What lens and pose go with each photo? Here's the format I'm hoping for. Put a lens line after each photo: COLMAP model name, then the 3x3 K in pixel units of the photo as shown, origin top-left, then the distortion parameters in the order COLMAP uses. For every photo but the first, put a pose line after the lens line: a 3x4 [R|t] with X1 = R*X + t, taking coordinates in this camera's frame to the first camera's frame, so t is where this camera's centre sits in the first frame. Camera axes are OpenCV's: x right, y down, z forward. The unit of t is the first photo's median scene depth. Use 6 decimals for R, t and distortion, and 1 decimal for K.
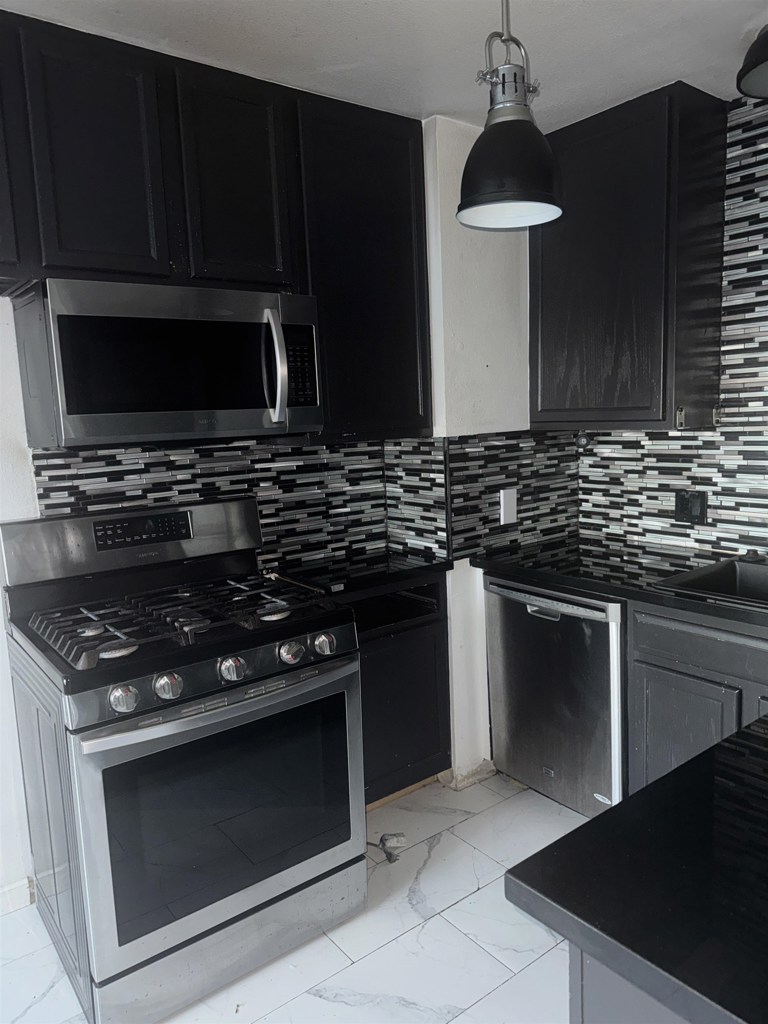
lens RADIAL K [[716.7, 0, 372.5], [0, 716.7, 509.3], [0, 0, 1]] dist [0.041627, -0.069021]
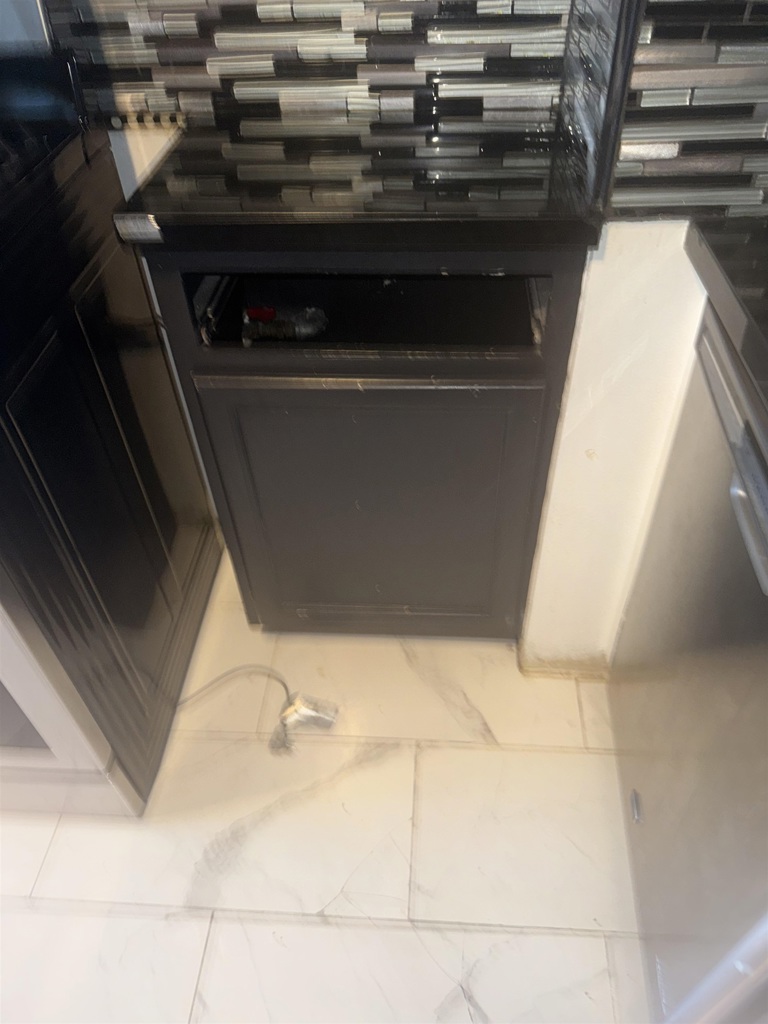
lens RADIAL K [[716.7, 0, 384.5], [0, 716.7, 530.8], [0, 0, 1]] dist [0.041627, -0.069021]
pose [[0.775877, 0.466011, -0.425263, 0.227600], [-0.098367, 0.755190, 0.648083, -0.014496], [0.623168, -0.461001, 0.631774, 0.695221]]
